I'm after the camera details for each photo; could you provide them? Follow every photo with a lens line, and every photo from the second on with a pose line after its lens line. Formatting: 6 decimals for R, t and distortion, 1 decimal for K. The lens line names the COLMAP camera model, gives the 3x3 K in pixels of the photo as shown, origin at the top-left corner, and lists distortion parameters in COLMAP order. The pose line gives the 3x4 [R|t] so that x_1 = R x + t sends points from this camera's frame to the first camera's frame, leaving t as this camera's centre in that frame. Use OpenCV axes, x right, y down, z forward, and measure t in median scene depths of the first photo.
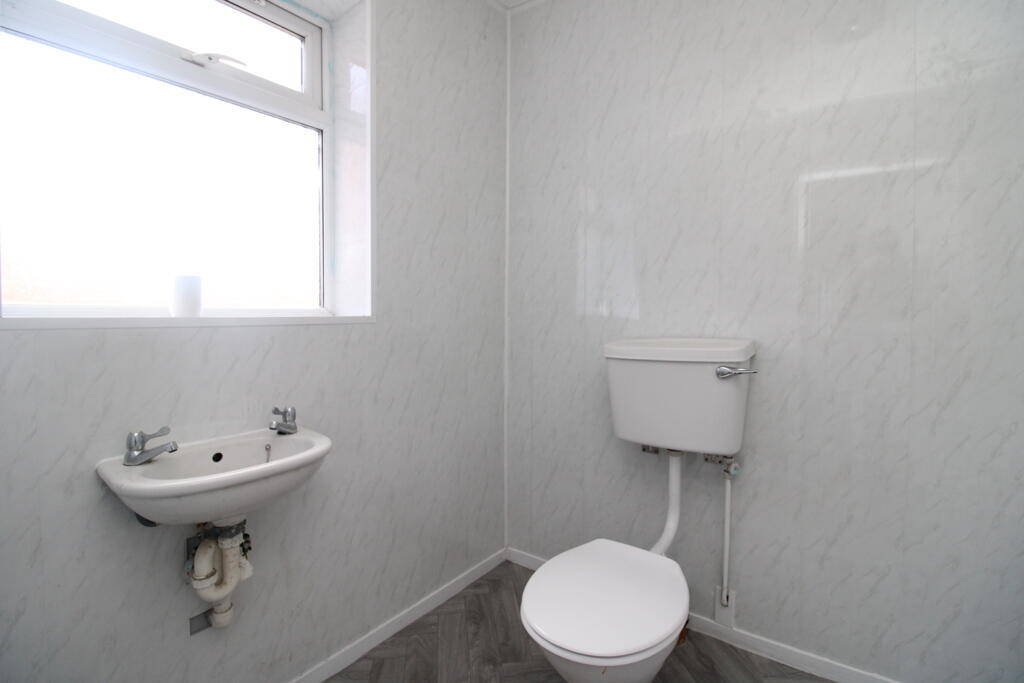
lens RADIAL K [[474.4, 0, 510.9], [0, 474.4, 340.0], [0, 0, 1]] dist [-0.003950, -0.004376]
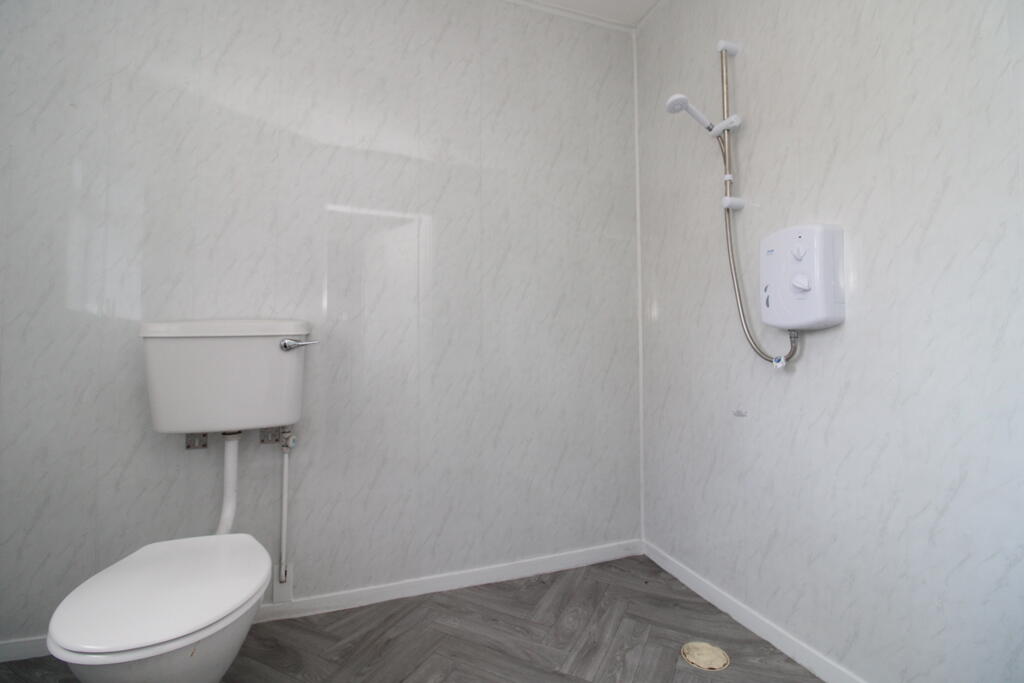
lens RADIAL K [[474.4, 0, 515.6], [0, 474.4, 343.9], [0, 0, 1]] dist [-0.003950, -0.004376]
pose [[0.551001, 0.034136, 0.833806, -0.143111], [0.044206, 0.996566, -0.070012, 0.147629], [-0.833333, 0.075436, 0.547600, -0.015702]]
